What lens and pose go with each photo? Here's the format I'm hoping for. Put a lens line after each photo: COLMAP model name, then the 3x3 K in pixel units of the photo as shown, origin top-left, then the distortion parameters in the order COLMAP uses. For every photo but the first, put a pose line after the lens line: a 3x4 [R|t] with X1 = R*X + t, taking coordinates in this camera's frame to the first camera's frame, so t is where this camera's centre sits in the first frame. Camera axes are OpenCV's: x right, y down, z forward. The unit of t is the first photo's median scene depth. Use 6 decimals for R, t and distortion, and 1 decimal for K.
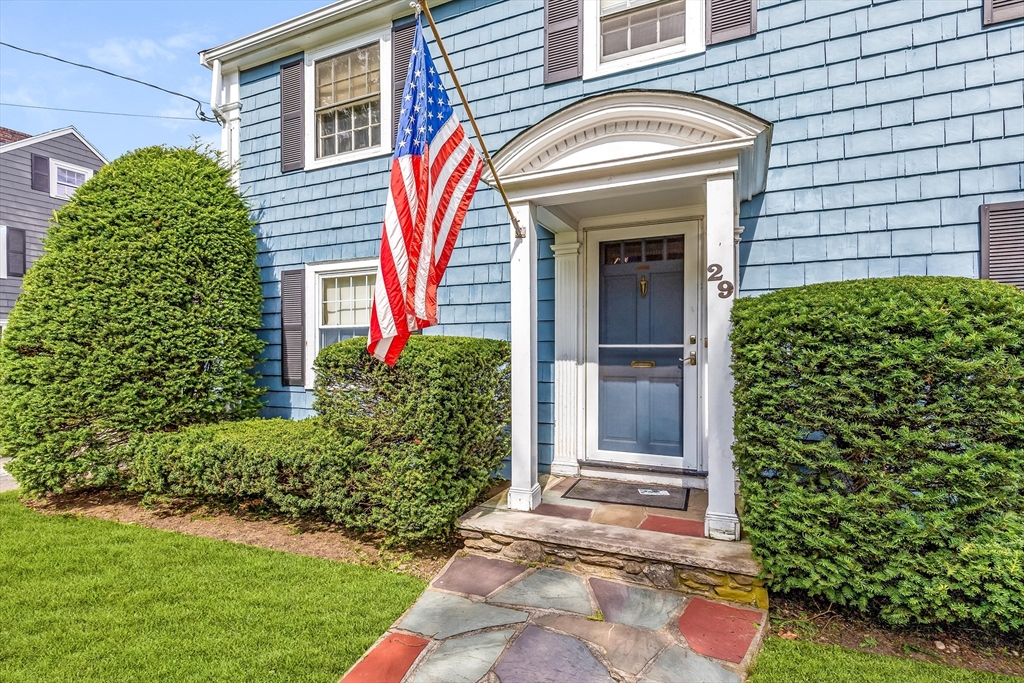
lens RADIAL K [[470.2, 0, 470.1], [0, 470.2, 357.7], [0, 0, 1]] dist [0.000548, 0.000279]
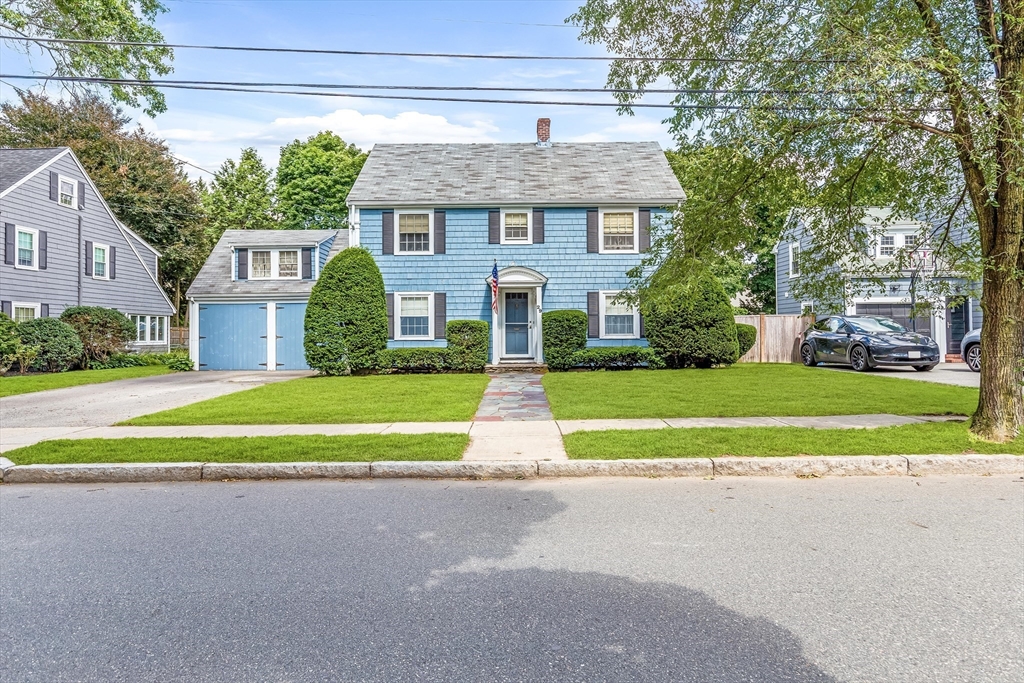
lens RADIAL K [[627.0, 0, 512.0], [0, 627.0, 341.5], [0, 0, 1]] dist [0.000457, 0.000107]
pose [[0.870923, -0.009148, 0.491335, -1.913838], [0.013109, 0.999903, -0.004619, 0.128342], [-0.491245, 0.010464, 0.870958, -2.967107]]
